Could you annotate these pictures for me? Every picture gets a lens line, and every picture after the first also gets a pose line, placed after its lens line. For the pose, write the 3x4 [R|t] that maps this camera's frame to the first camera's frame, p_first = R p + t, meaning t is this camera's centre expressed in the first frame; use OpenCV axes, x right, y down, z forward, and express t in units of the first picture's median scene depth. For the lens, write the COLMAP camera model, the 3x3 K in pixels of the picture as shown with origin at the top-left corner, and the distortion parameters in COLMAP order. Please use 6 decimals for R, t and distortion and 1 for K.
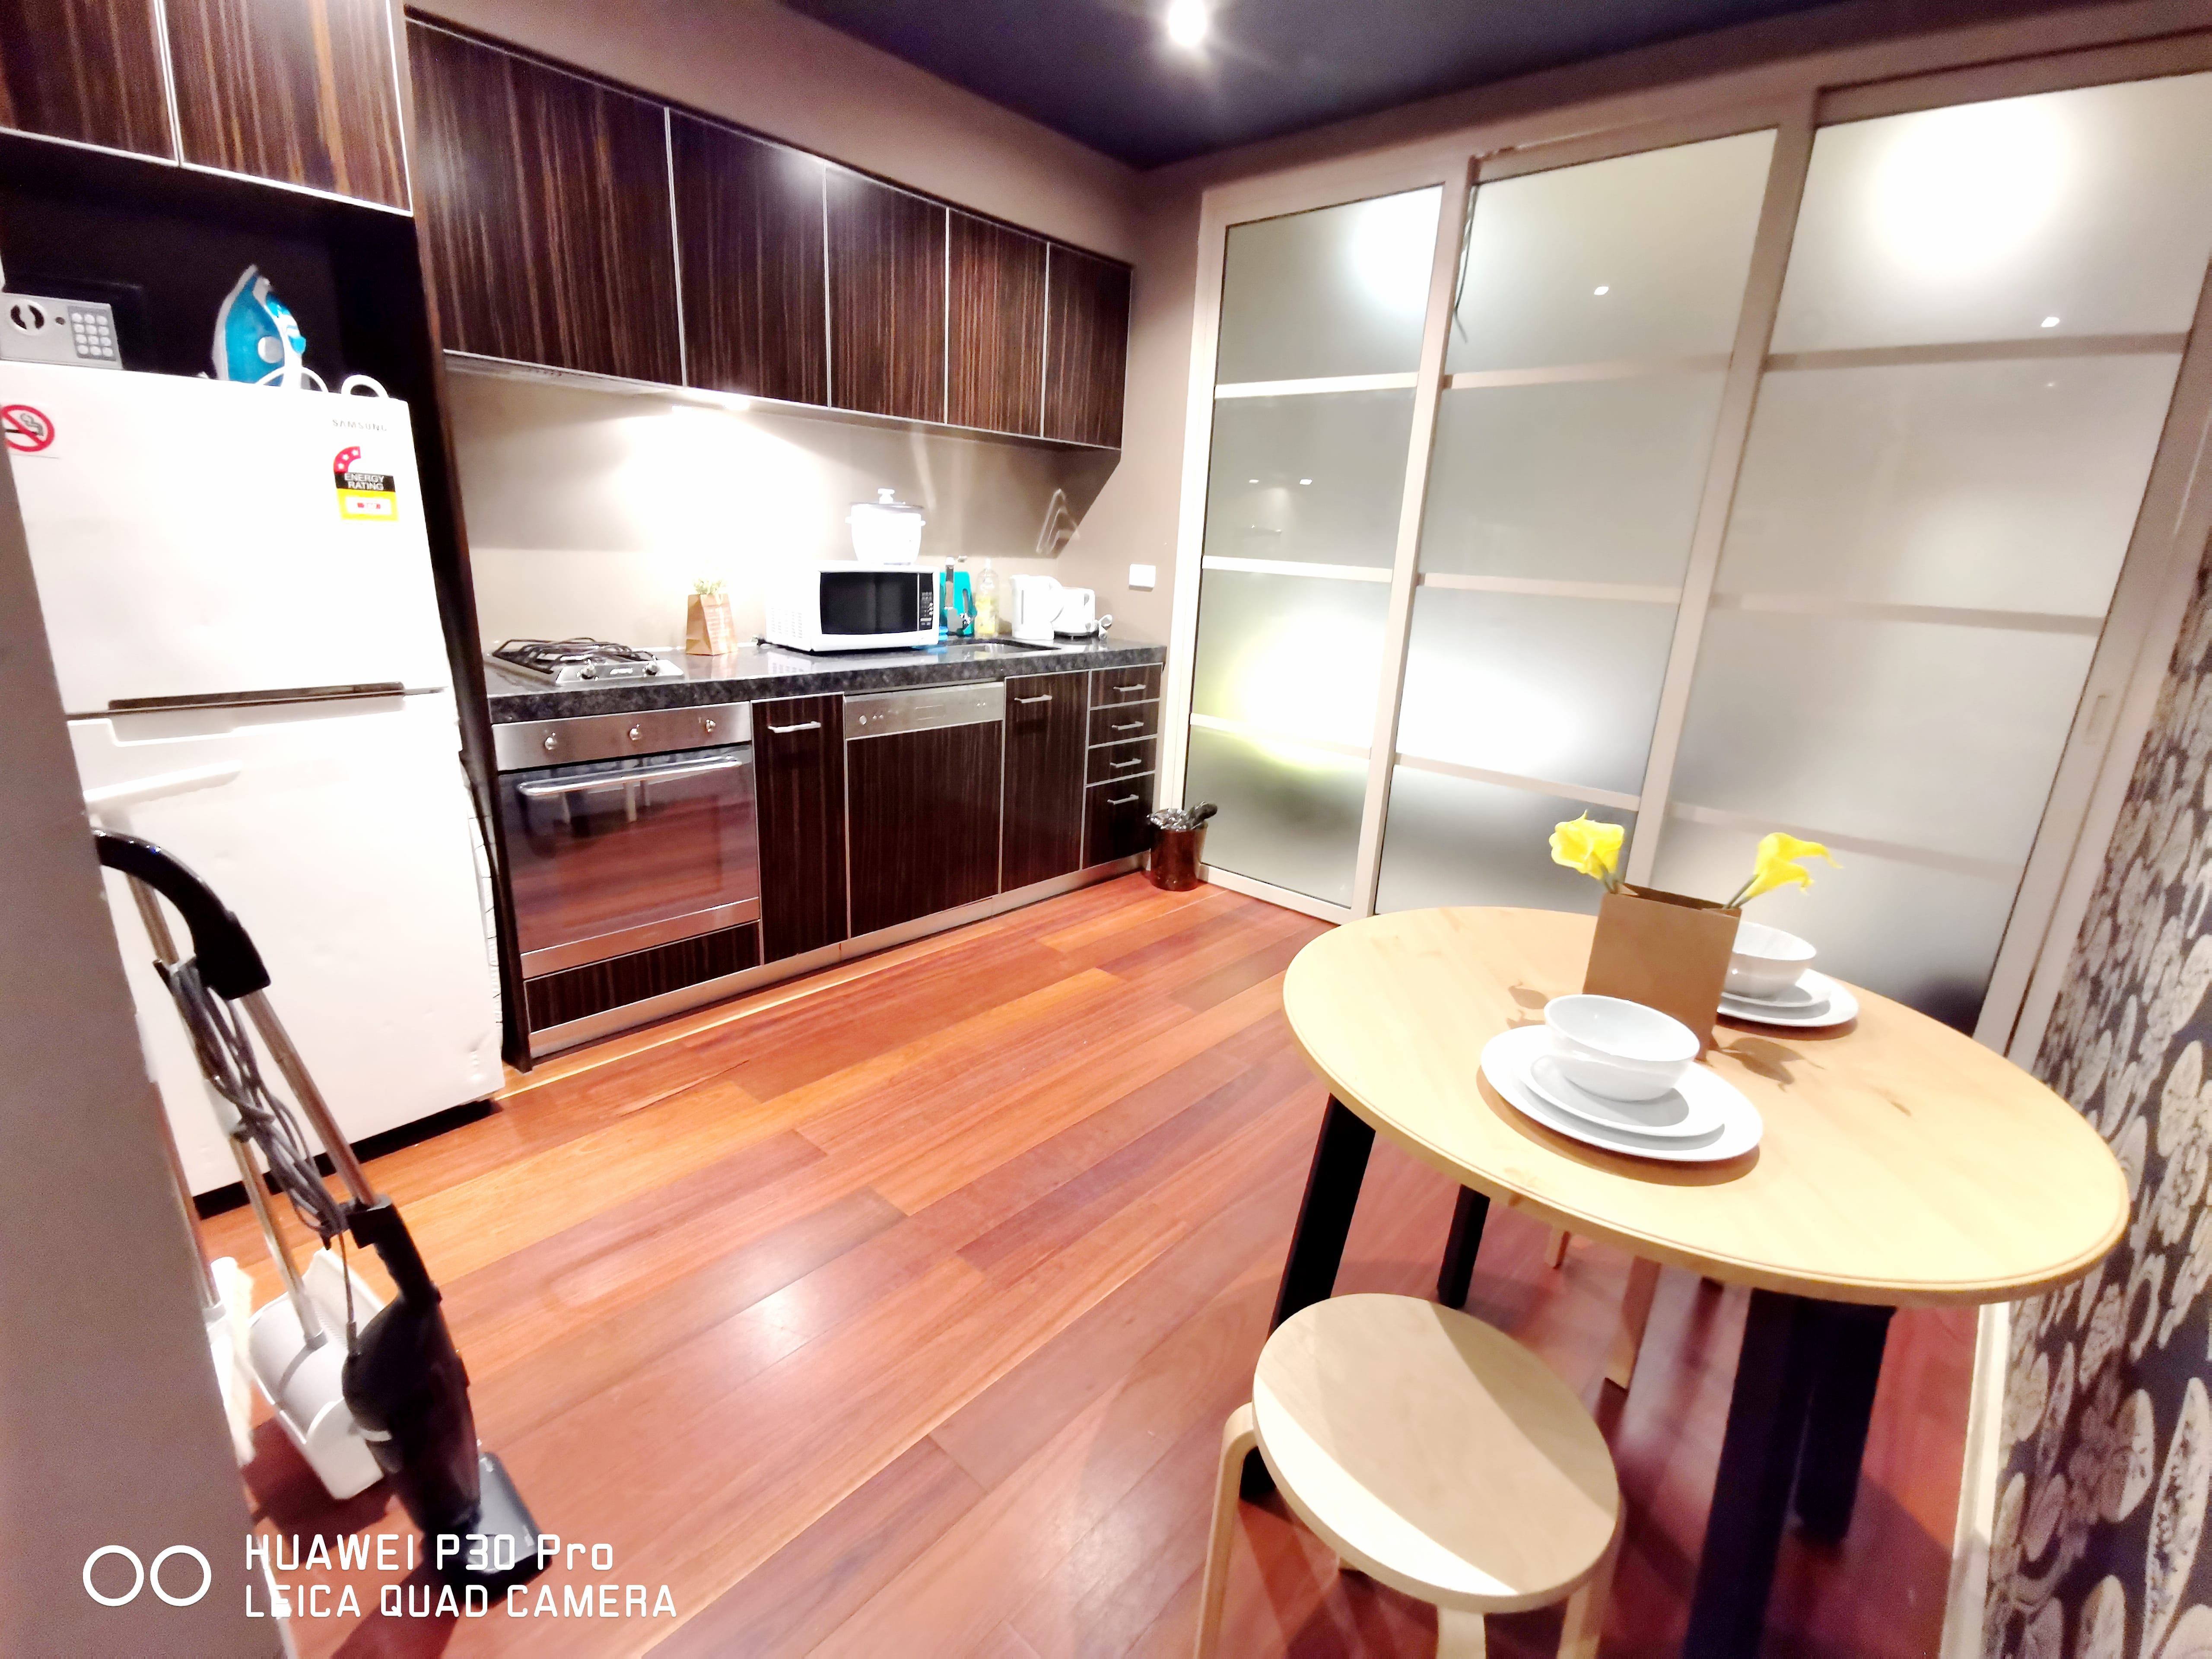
lens RADIAL K [[1012.3, 0, 1100.7], [0, 1012.3, 823.7], [0, 0, 1]] dist [0.011978, -0.005859]
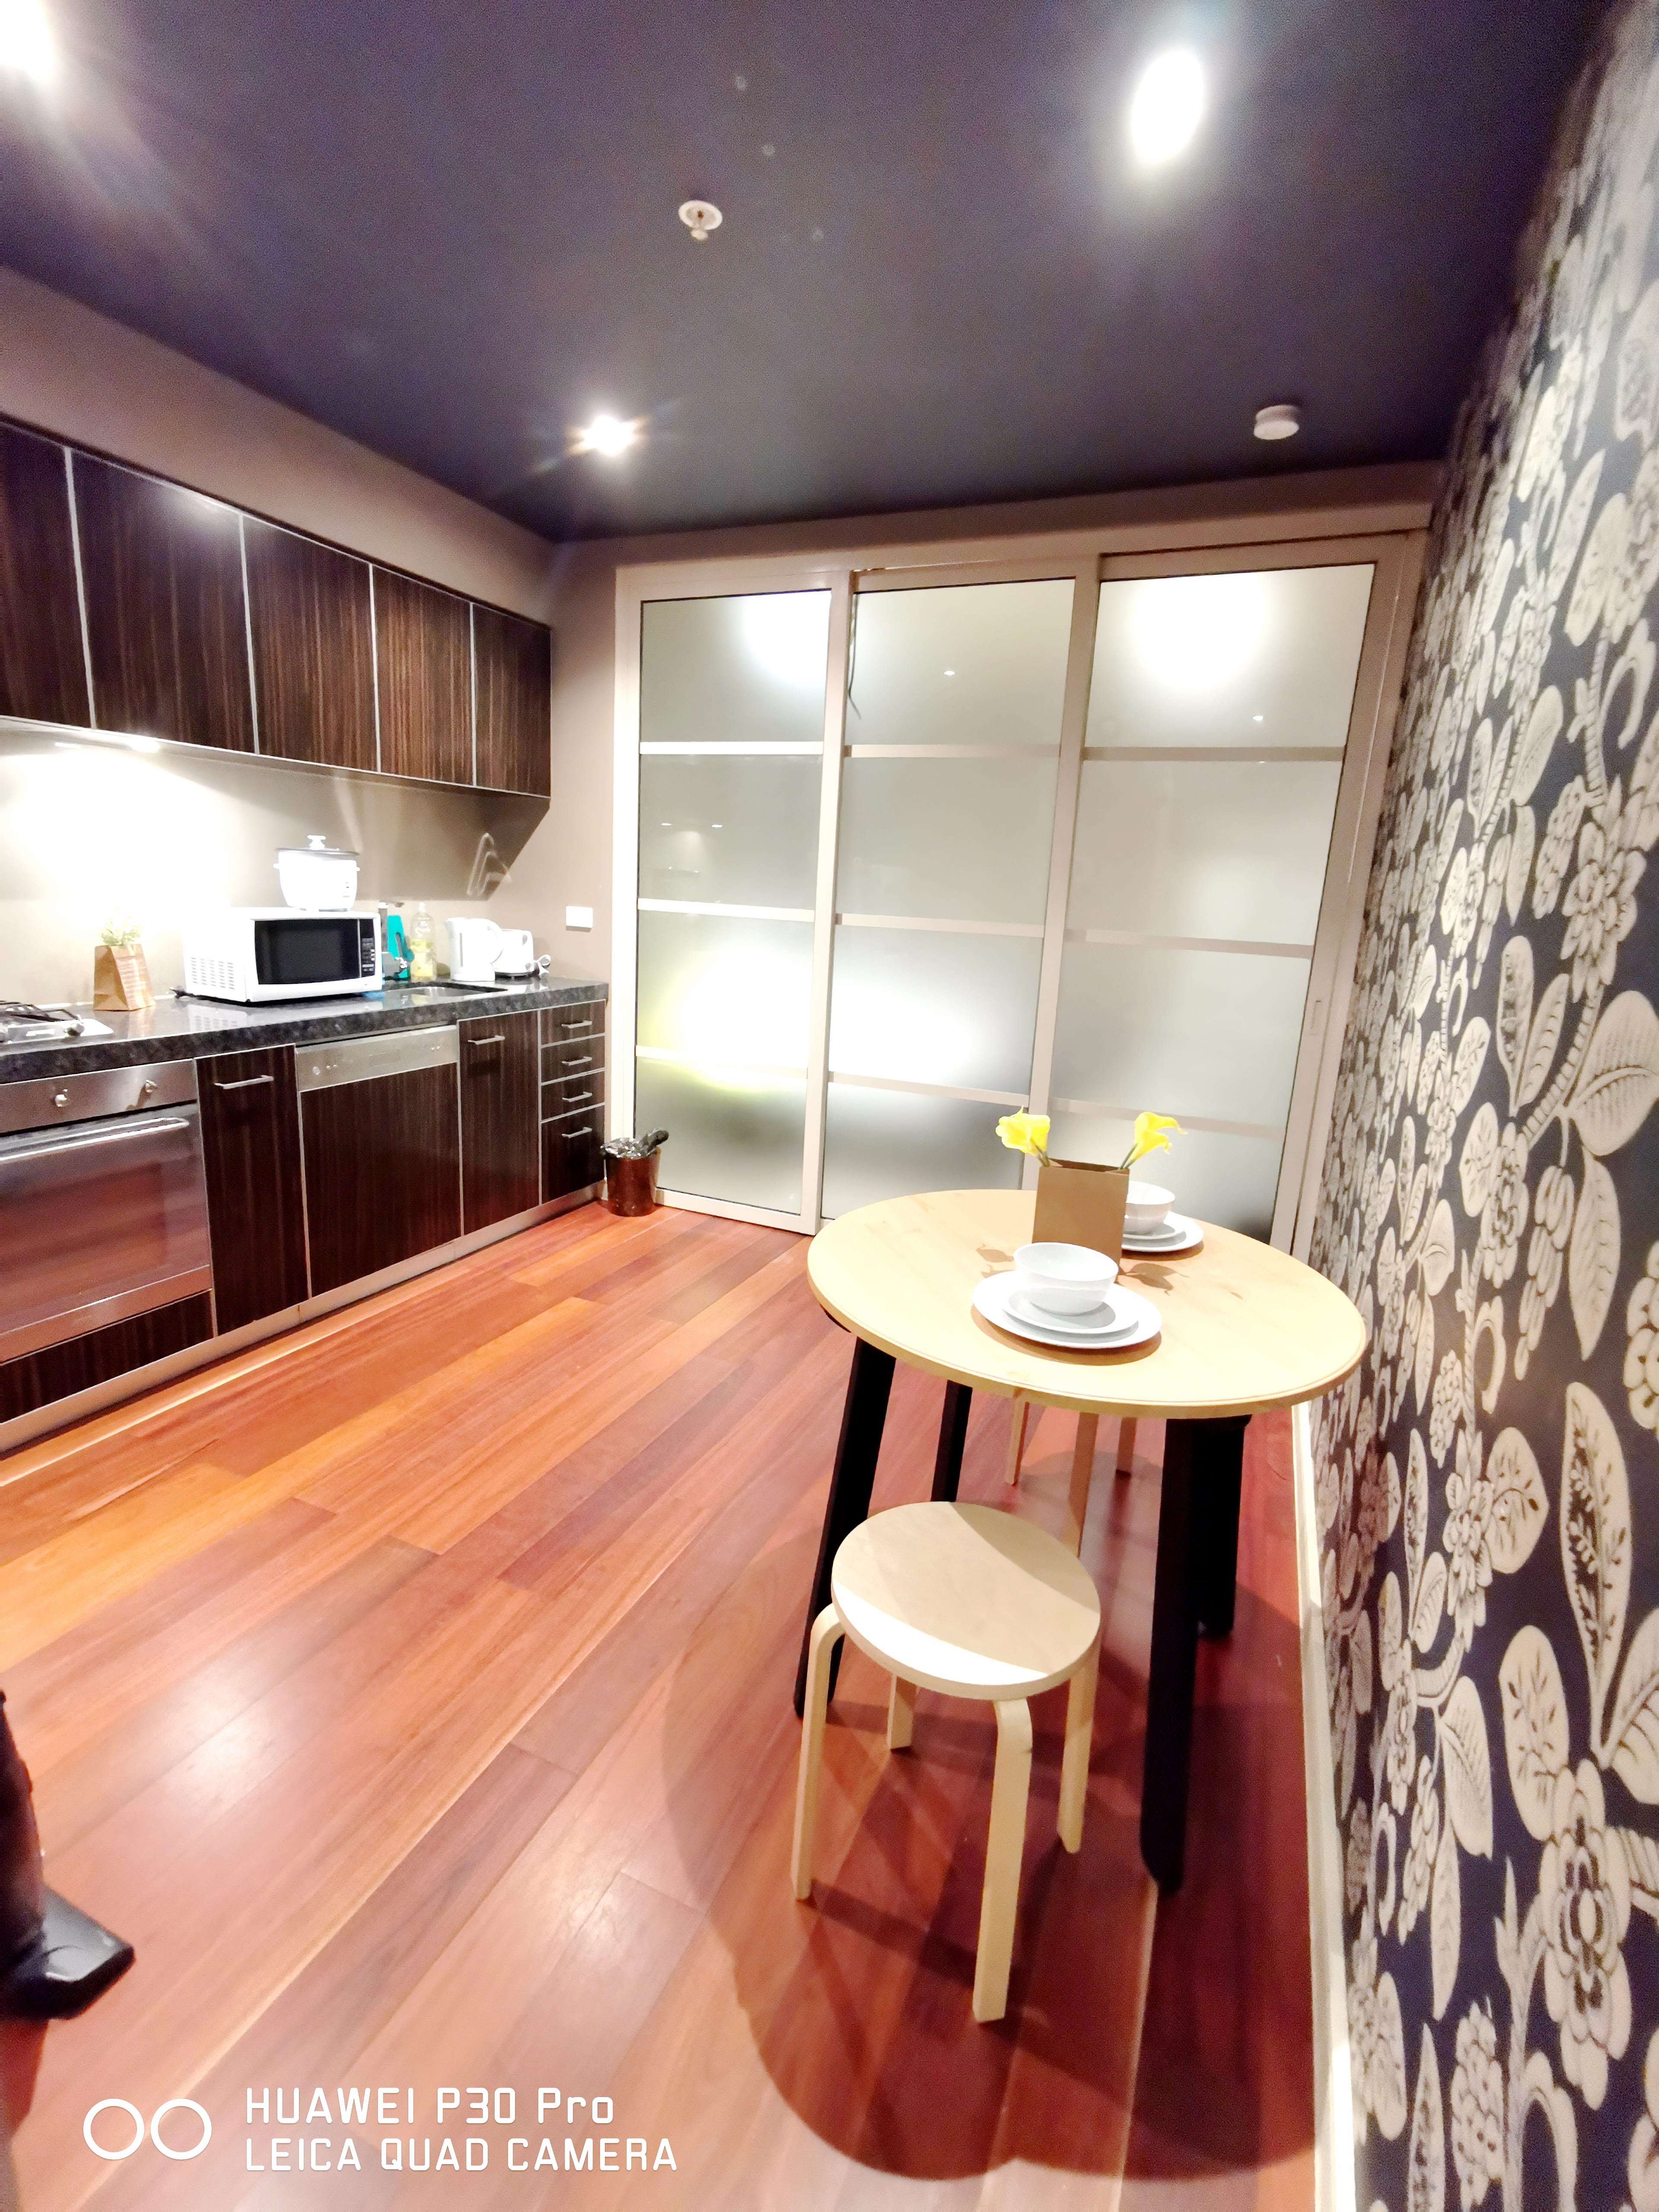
lens RADIAL K [[1015.8, 0, 832.8], [0, 1015.8, 1092.8], [0, 0, 1]] dist [-0.000888, 0.010523]
pose [[0.945074, -0.065761, 0.320174, -0.080580], [0.083888, 0.995541, -0.043141, 0.003066], [-0.315910, 0.067630, 0.946376, -0.081558]]
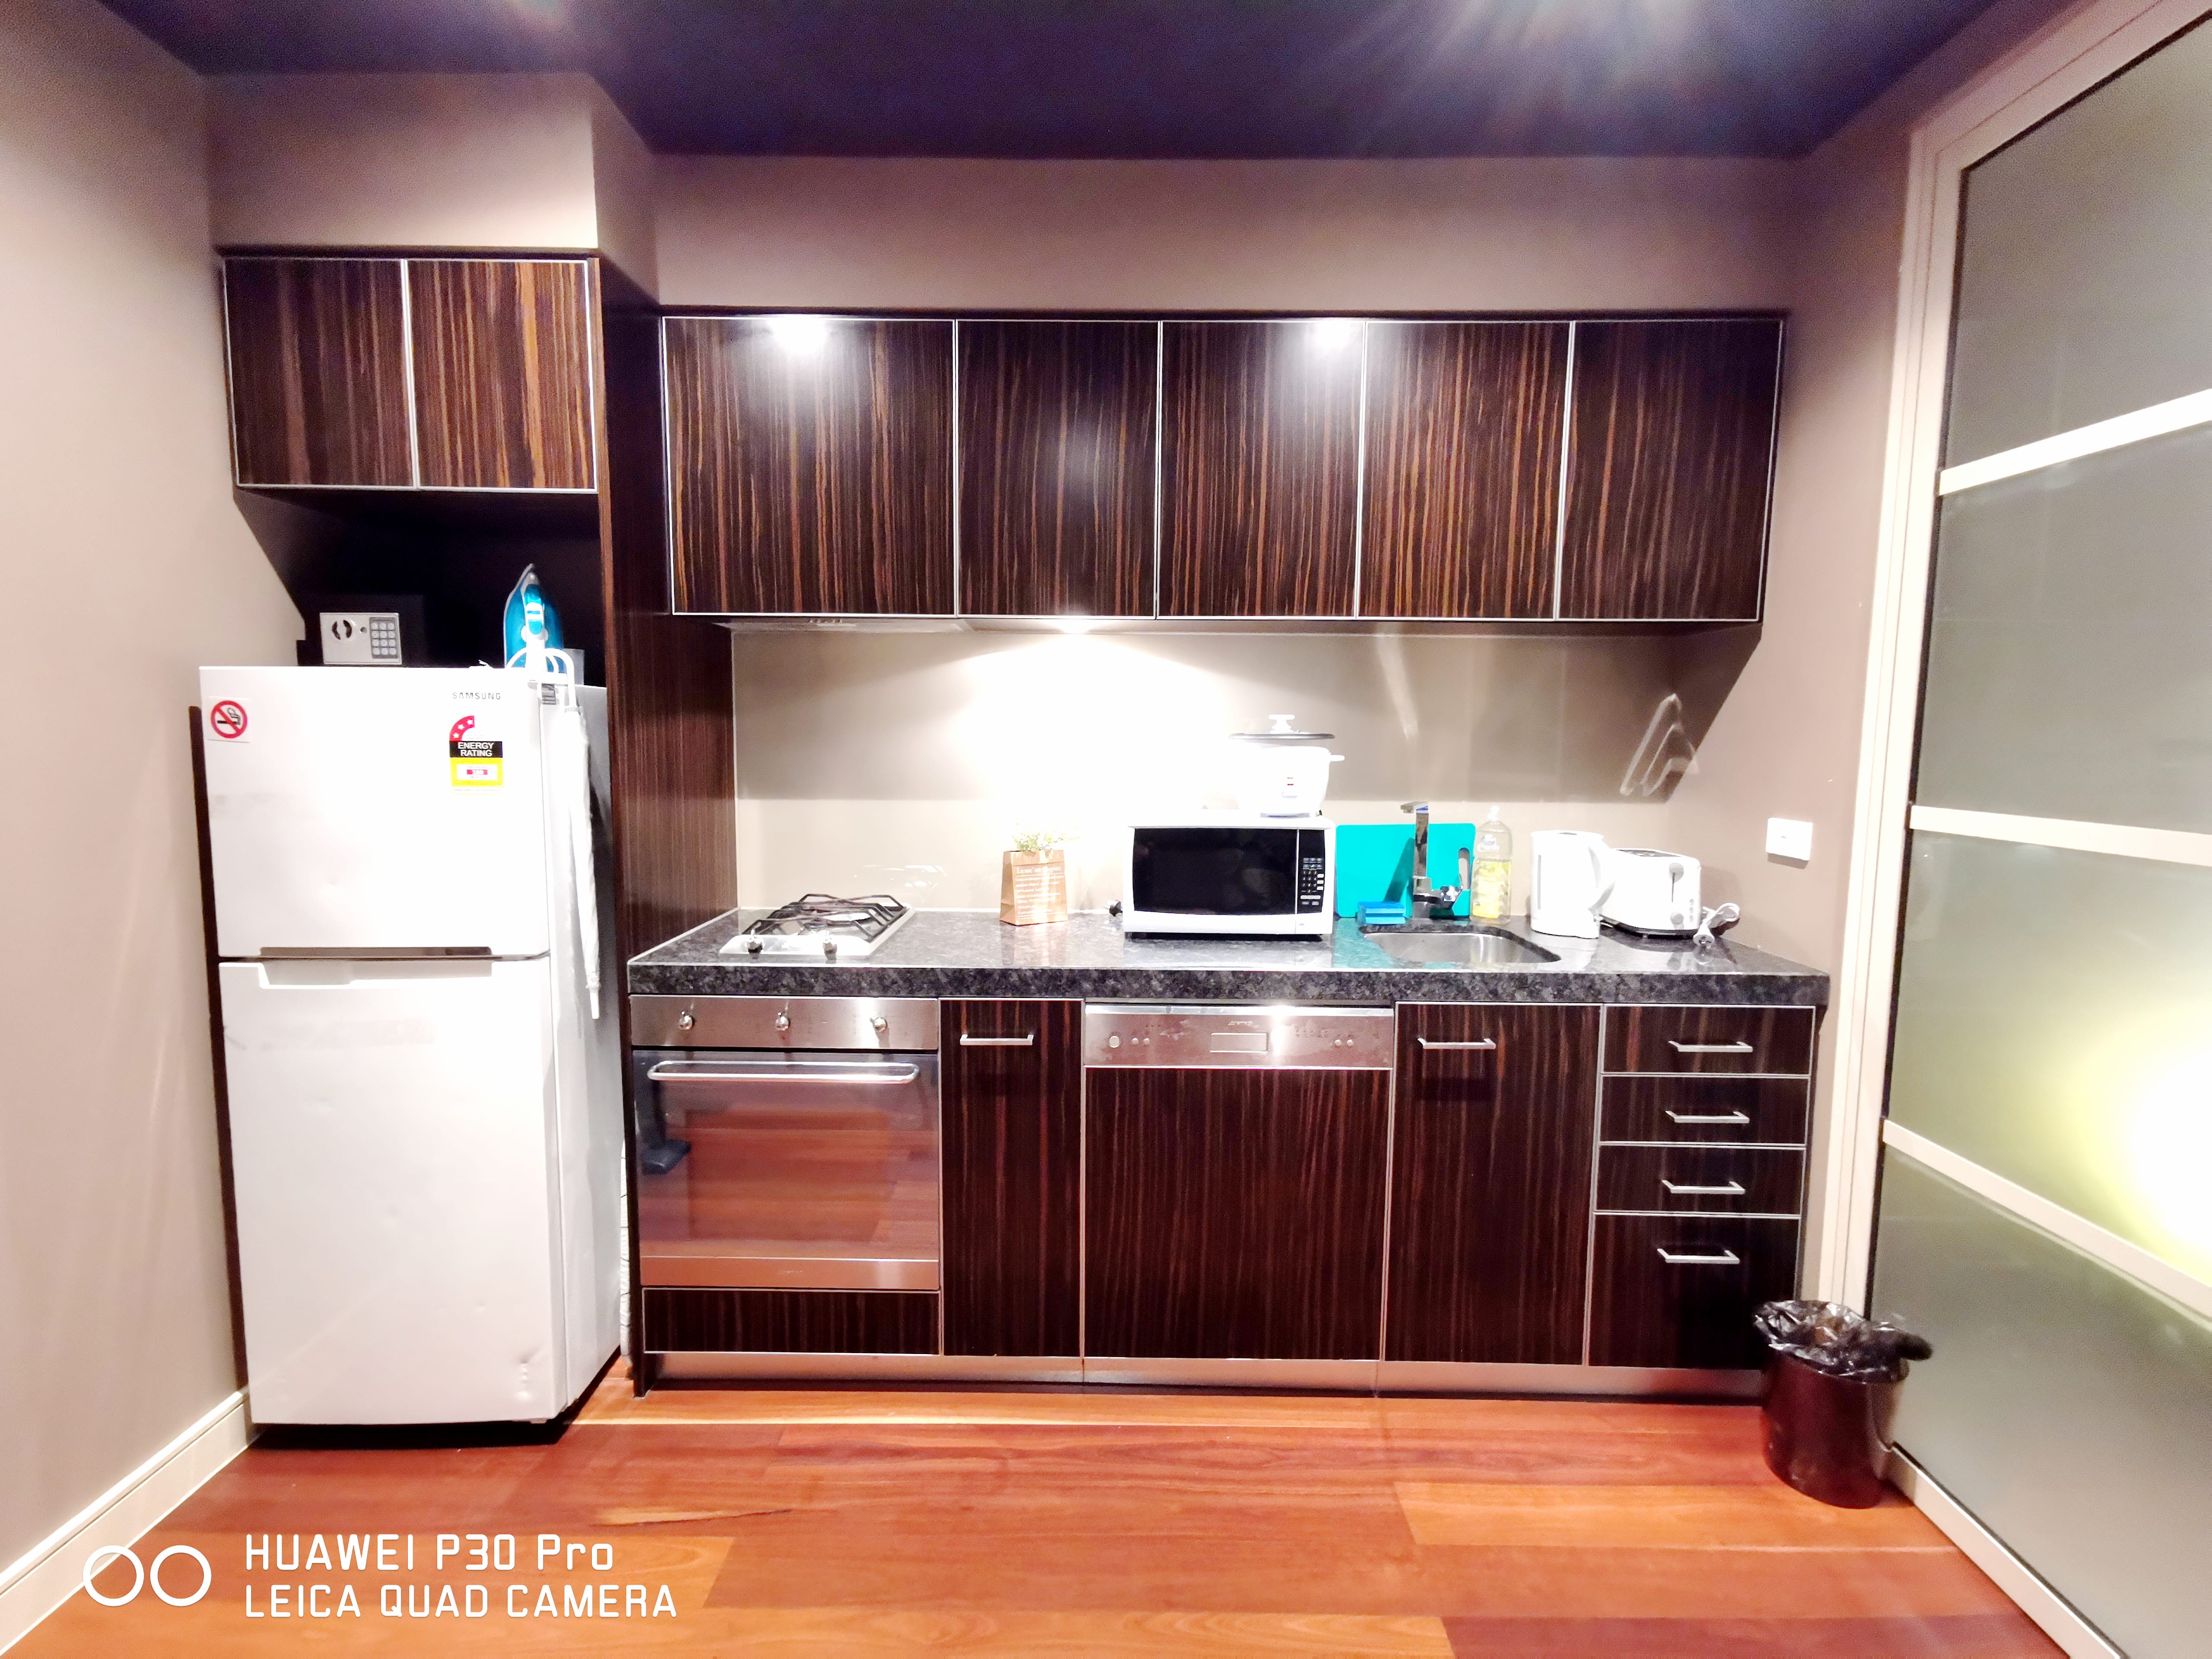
lens RADIAL K [[1012.3, 0, 1100.7], [0, 1012.3, 823.7], [0, 0, 1]] dist [0.011978, -0.005859]
pose [[0.663076, 0.028027, -0.748028, 0.275084], [-0.182422, 0.975221, -0.125165, -0.161248], [0.725984, 0.219450, 0.651758, 0.520163]]
